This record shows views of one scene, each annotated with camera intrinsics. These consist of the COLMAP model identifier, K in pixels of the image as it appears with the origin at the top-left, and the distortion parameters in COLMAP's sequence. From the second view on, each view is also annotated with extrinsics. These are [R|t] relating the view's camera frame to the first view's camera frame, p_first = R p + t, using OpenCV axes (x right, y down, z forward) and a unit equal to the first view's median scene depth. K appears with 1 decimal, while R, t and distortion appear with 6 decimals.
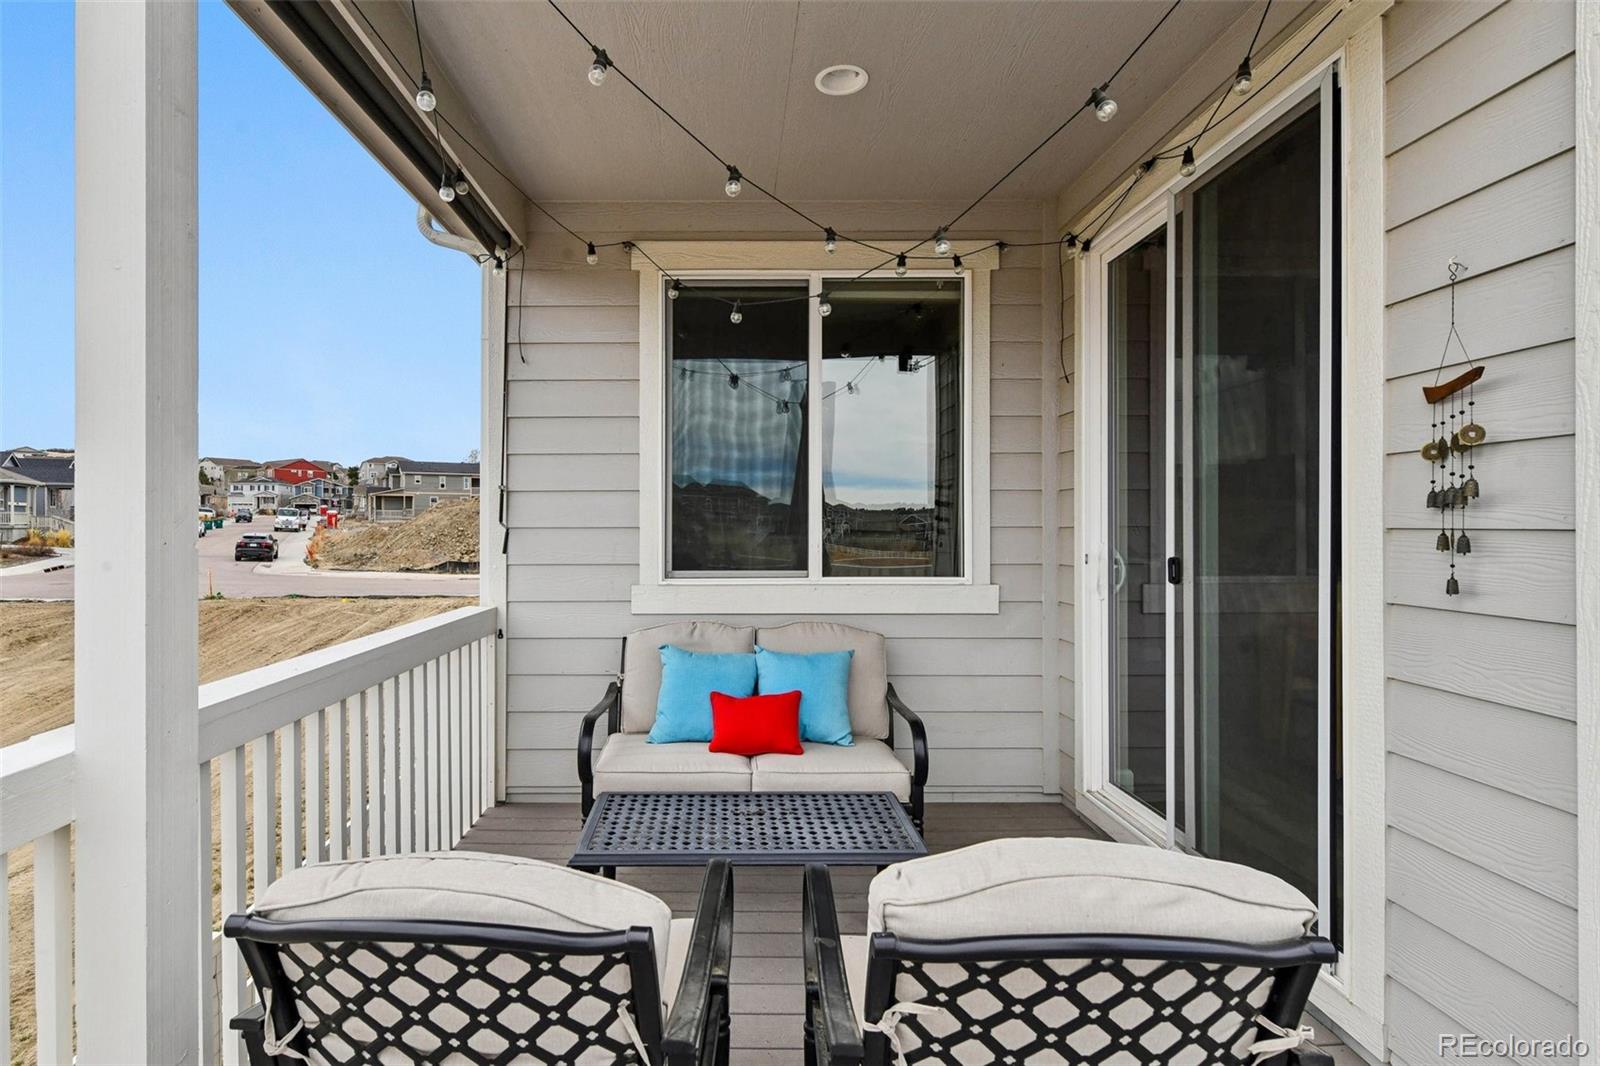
lens RADIAL K [[788.0, 0, 800.0], [0, 788.0, 529.1], [0, 0, 1]] dist [0.009662, -0.000235]
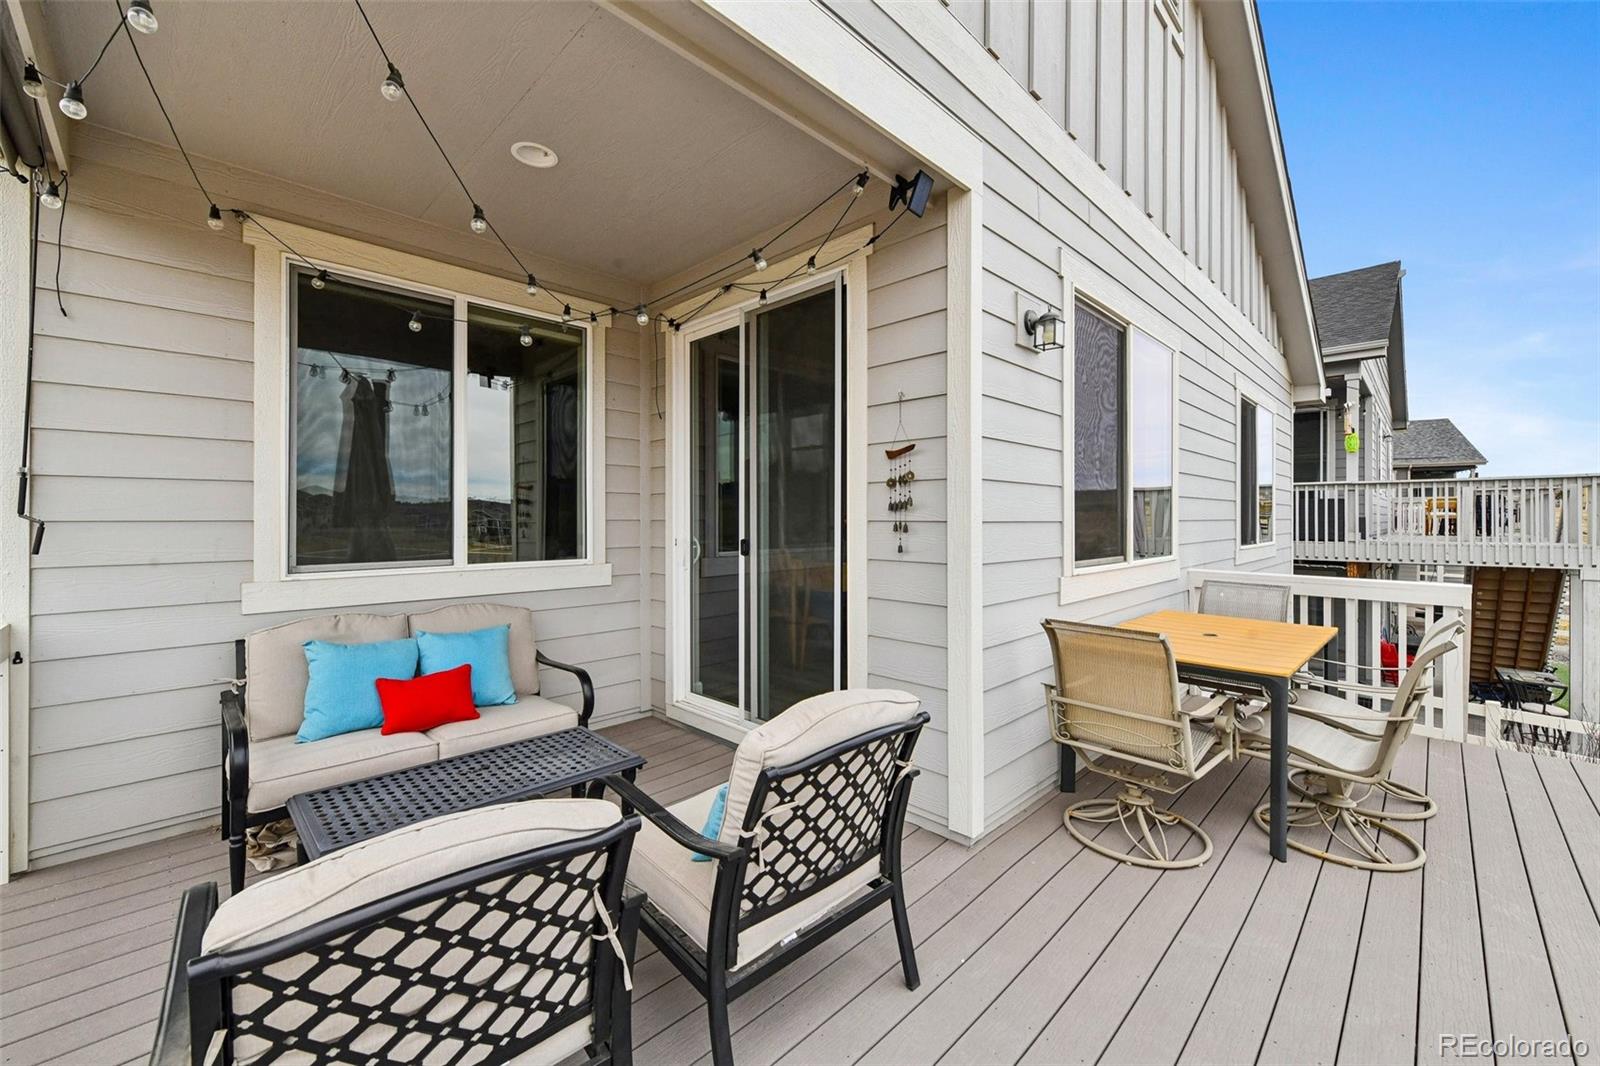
lens RADIAL K [[634.7, 0, 808.6], [0, 634.7, 524.0], [0, 0, 1]] dist [0.001234, -0.000519]
pose [[0.702210, -0.004751, 0.711954, -0.303849], [0.002495, 0.999988, 0.004212, -0.000118], [-0.711965, -0.001182, 0.702214, 0.007000]]
